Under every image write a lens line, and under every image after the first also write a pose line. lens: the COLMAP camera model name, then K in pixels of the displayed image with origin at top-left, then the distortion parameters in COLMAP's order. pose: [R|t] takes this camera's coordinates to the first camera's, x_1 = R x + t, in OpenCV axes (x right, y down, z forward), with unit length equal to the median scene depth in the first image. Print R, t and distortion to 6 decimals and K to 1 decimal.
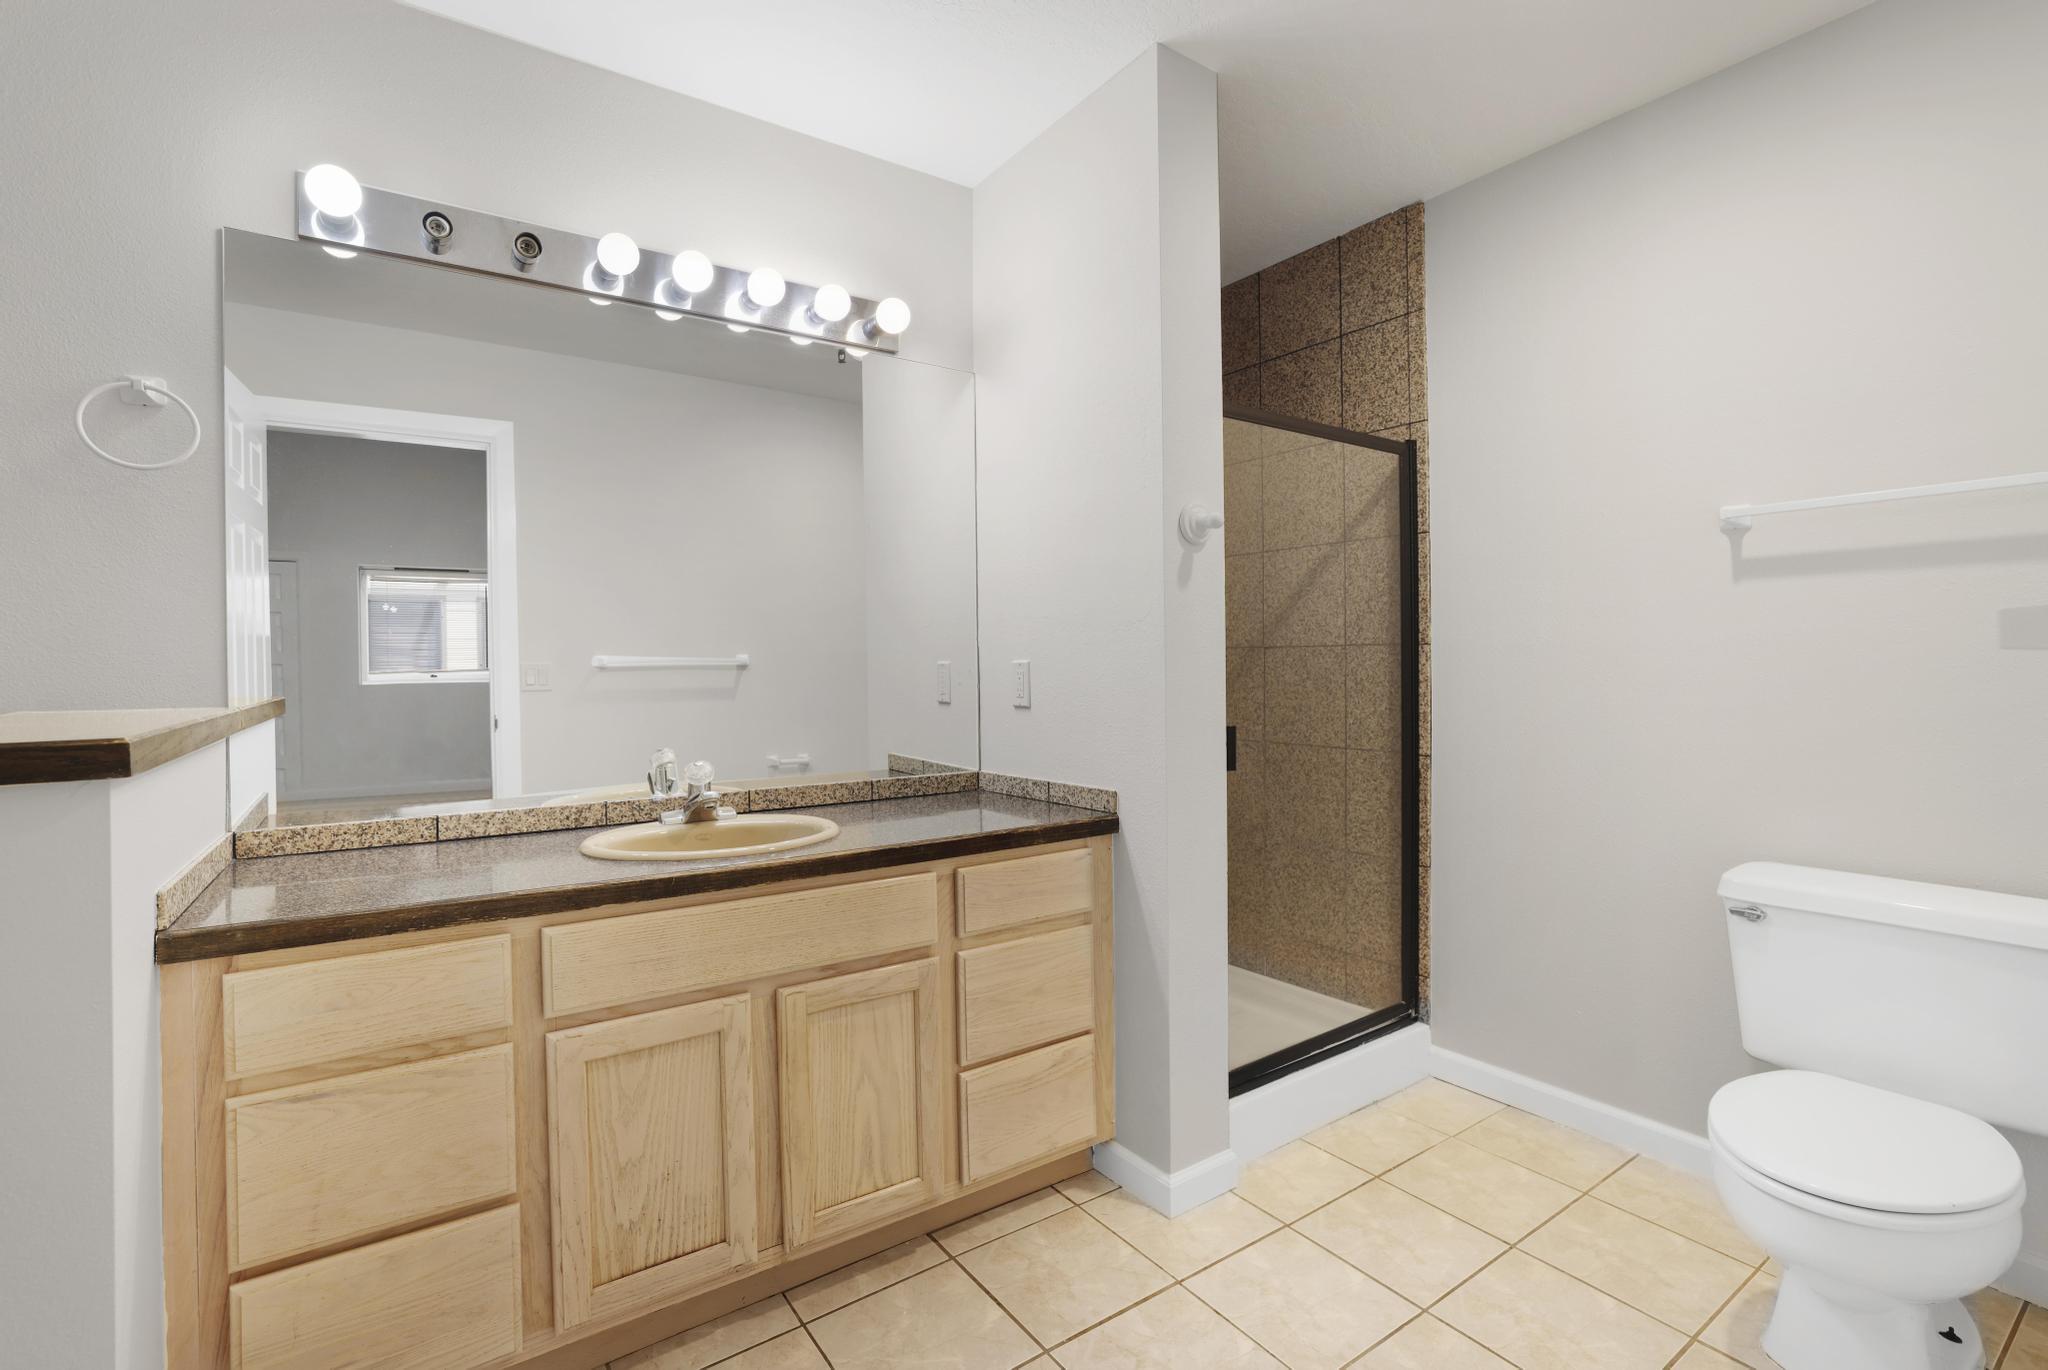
lens RADIAL K [[925.2, 0, 1026.5], [0, 925.2, 673.2], [0, 0, 1]] dist [-0.042366, 0.013036]
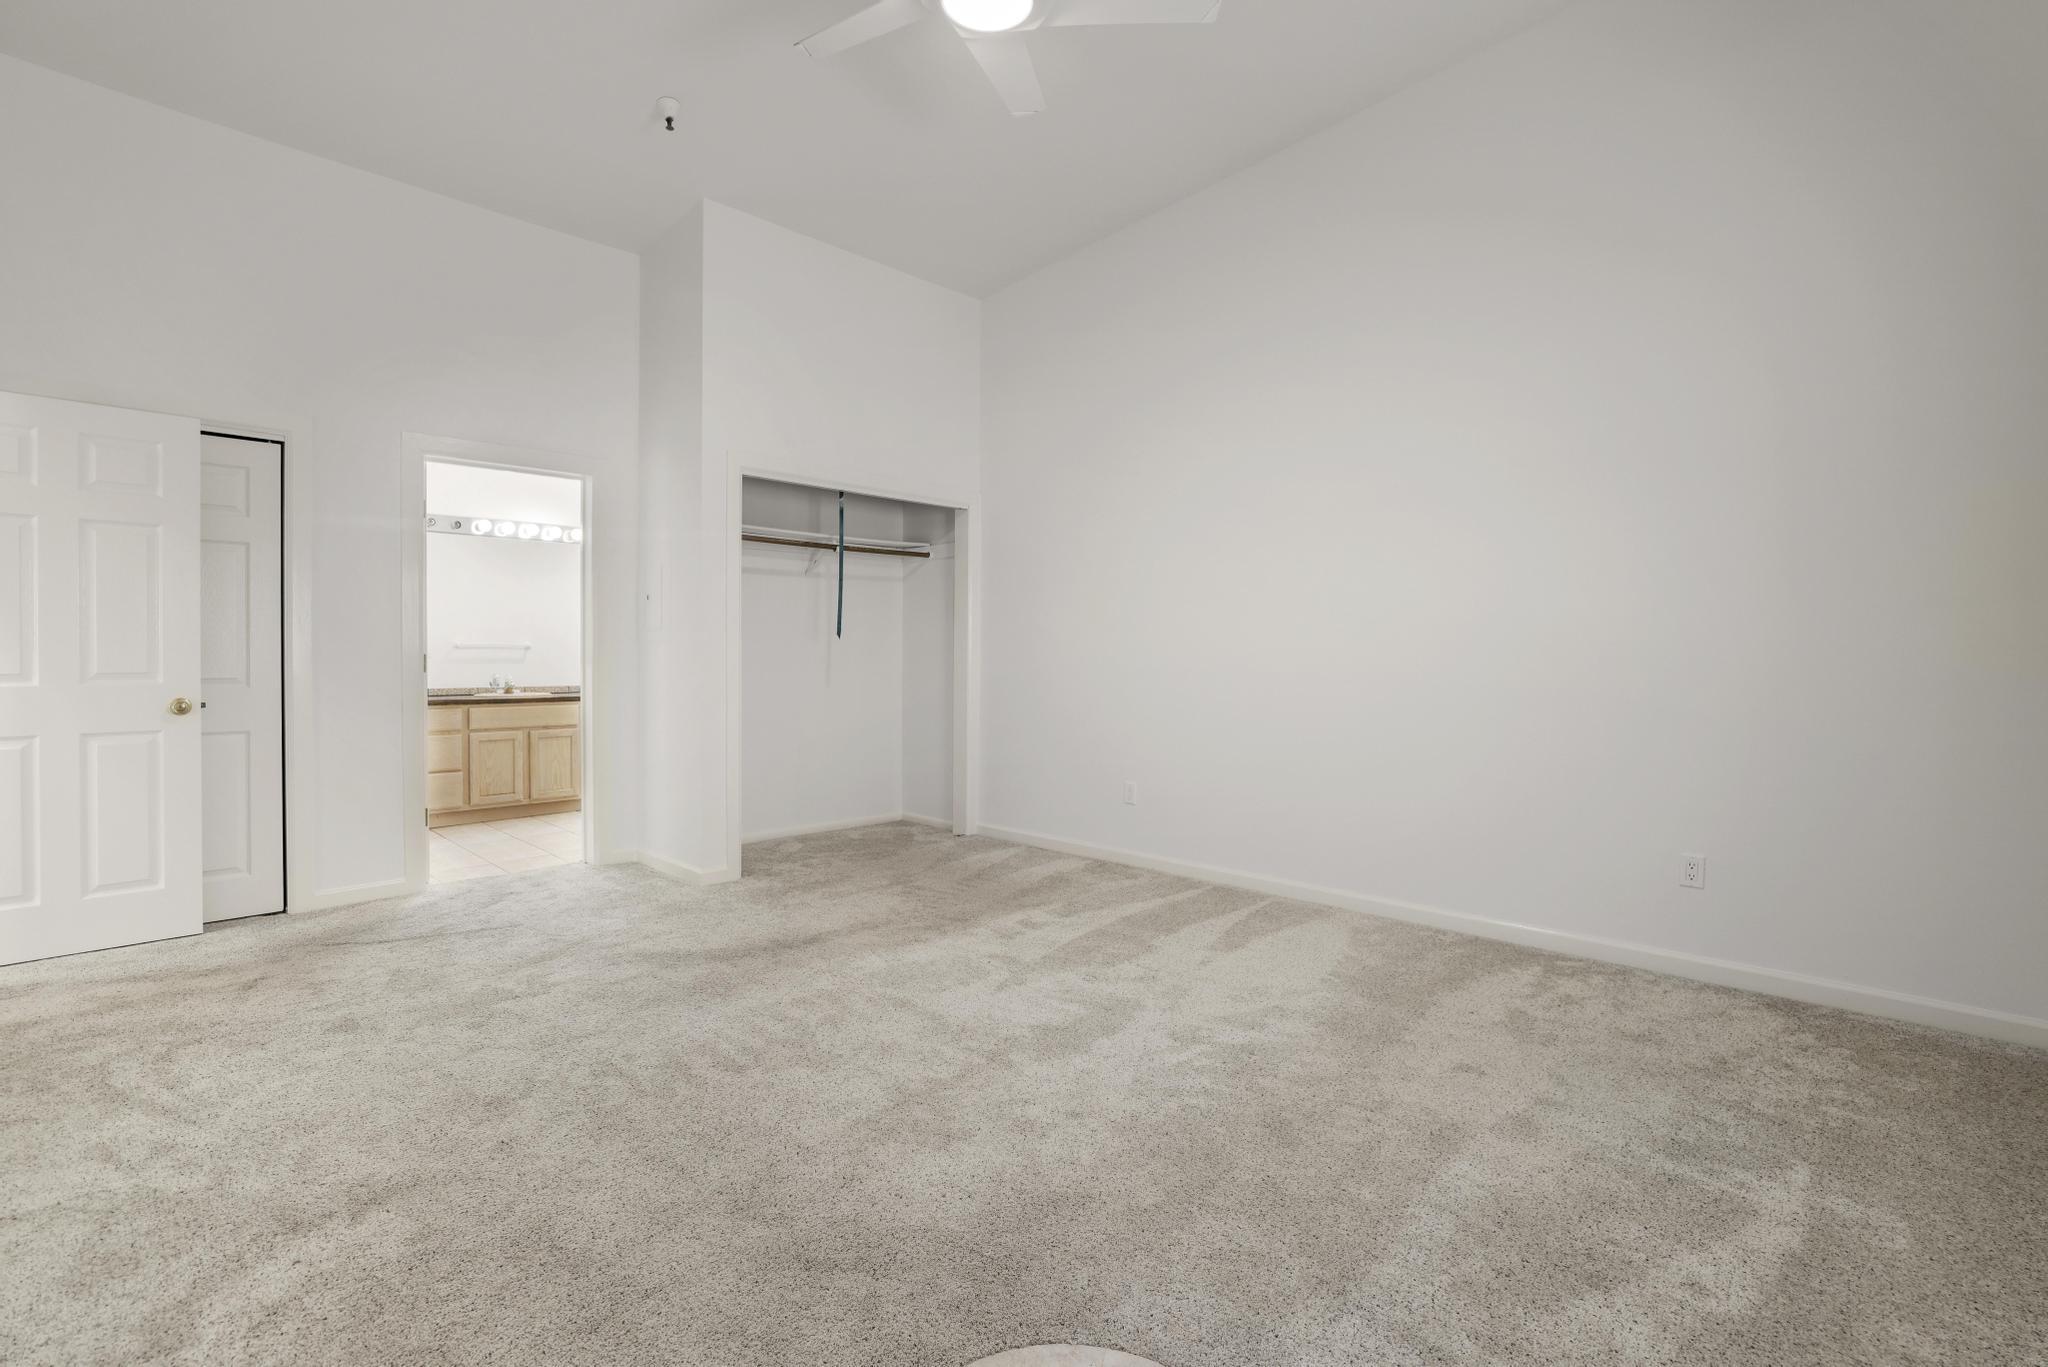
lens RADIAL K [[925.2, 0, 1026.5], [0, 925.2, 671.7], [0, 0, 1]] dist [-0.042366, 0.013036]
pose [[0.983019, 0.015121, 0.182881, 1.072530], [-0.017109, 0.999810, 0.009300, 0.022527], [-0.182706, -0.012271, 0.983091, -3.155122]]
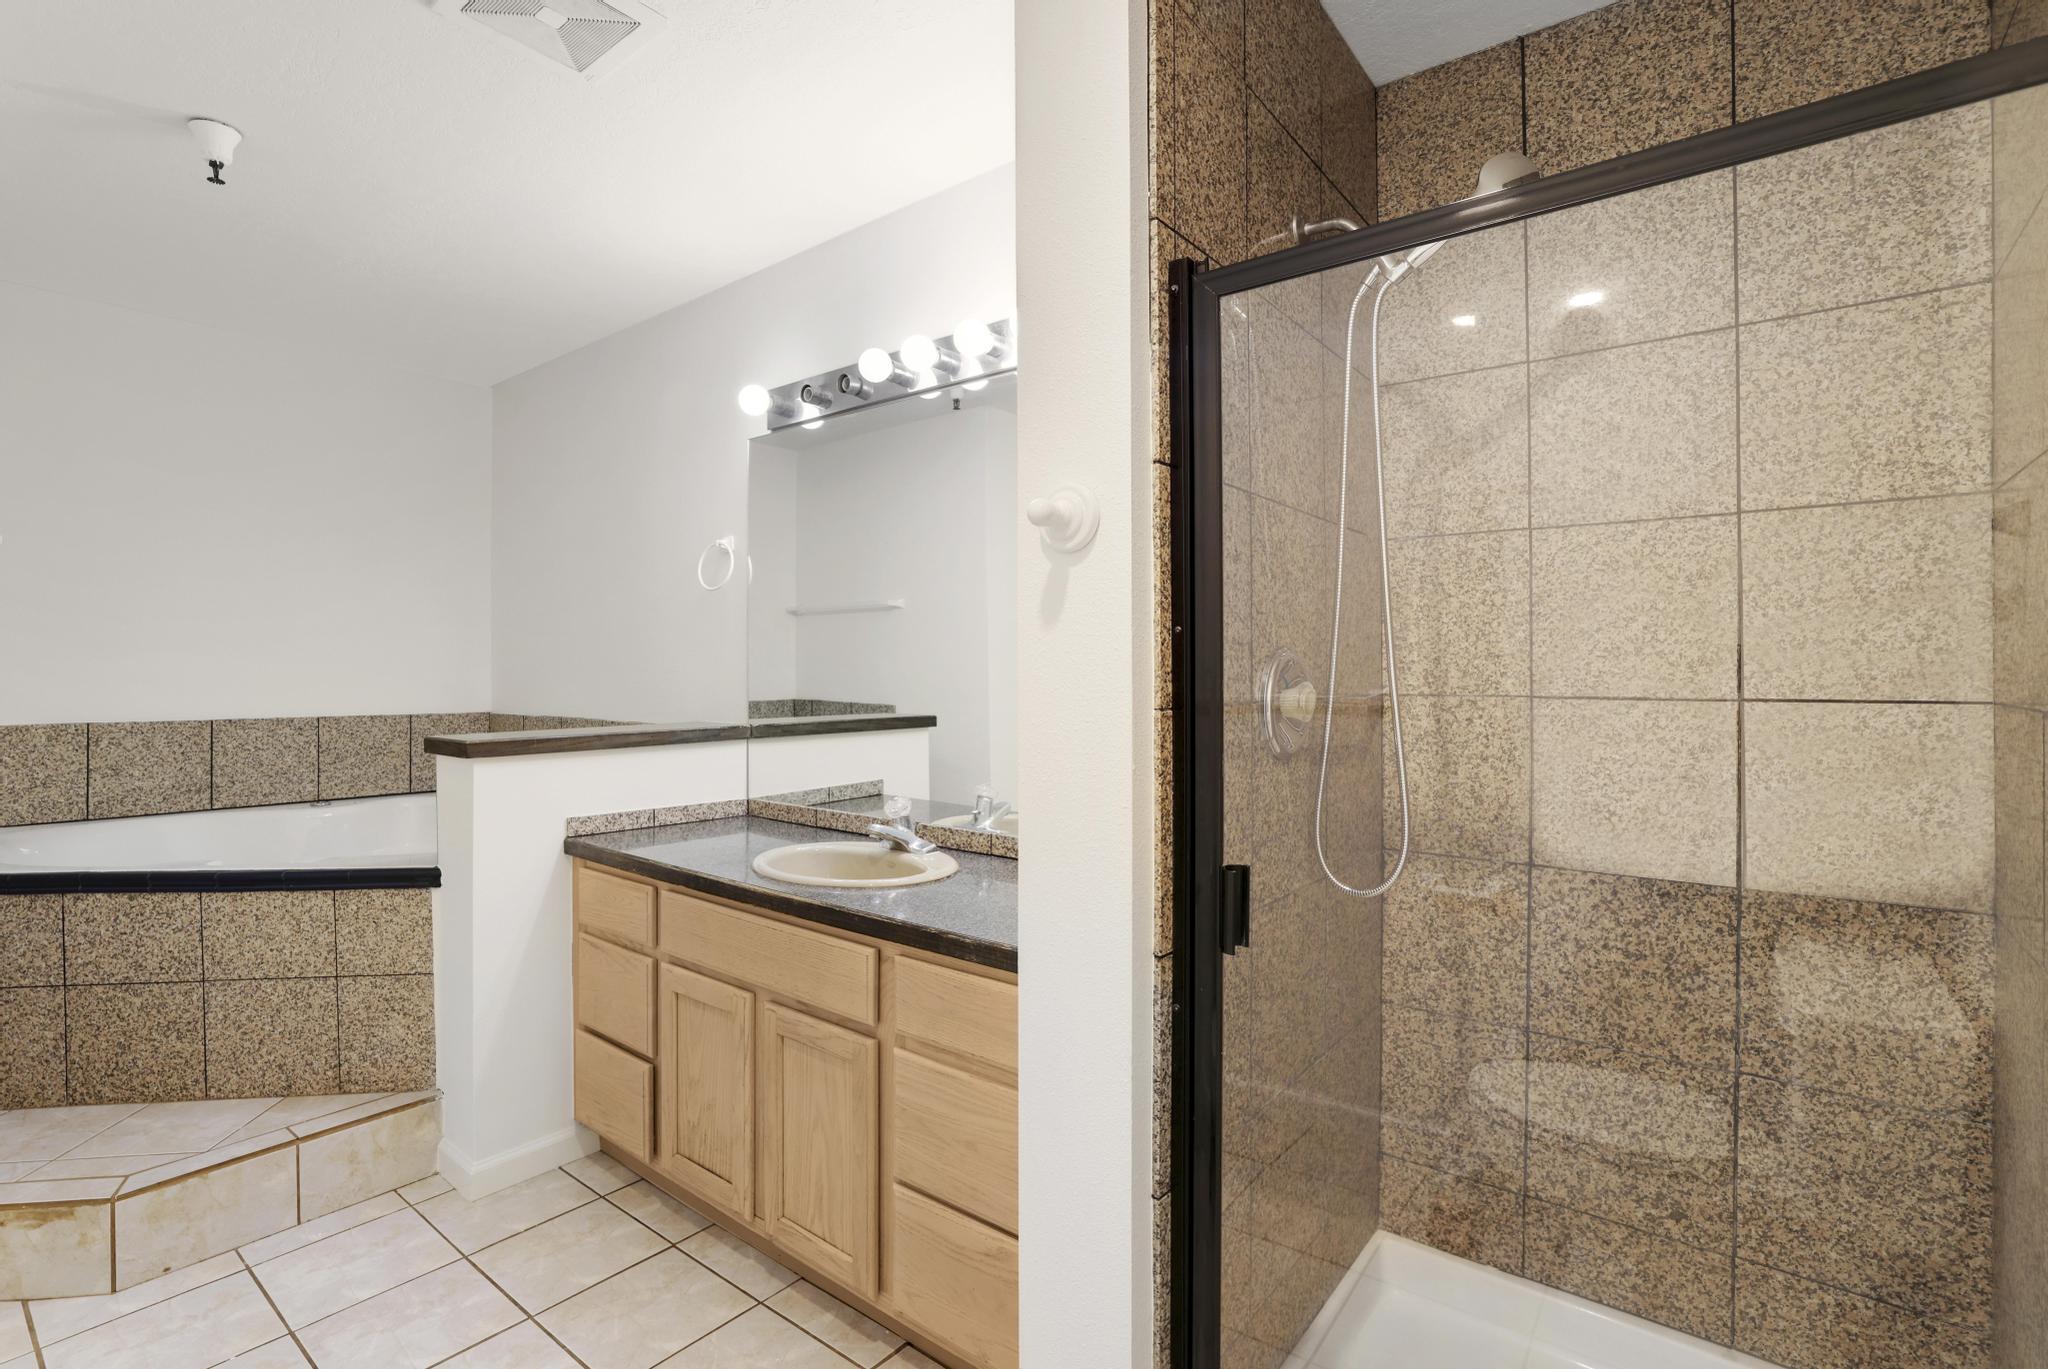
lens RADIAL K [[925.2, 0, 1026.5], [0, 925.2, 672.7], [0, 0, 1]] dist [-0.042366, 0.013036]
pose [[0.299655, 0.007525, -0.954018, 0.912278], [-0.012819, 0.999910, 0.003861, -0.074481], [0.953961, 0.011072, 0.299725, 0.954664]]
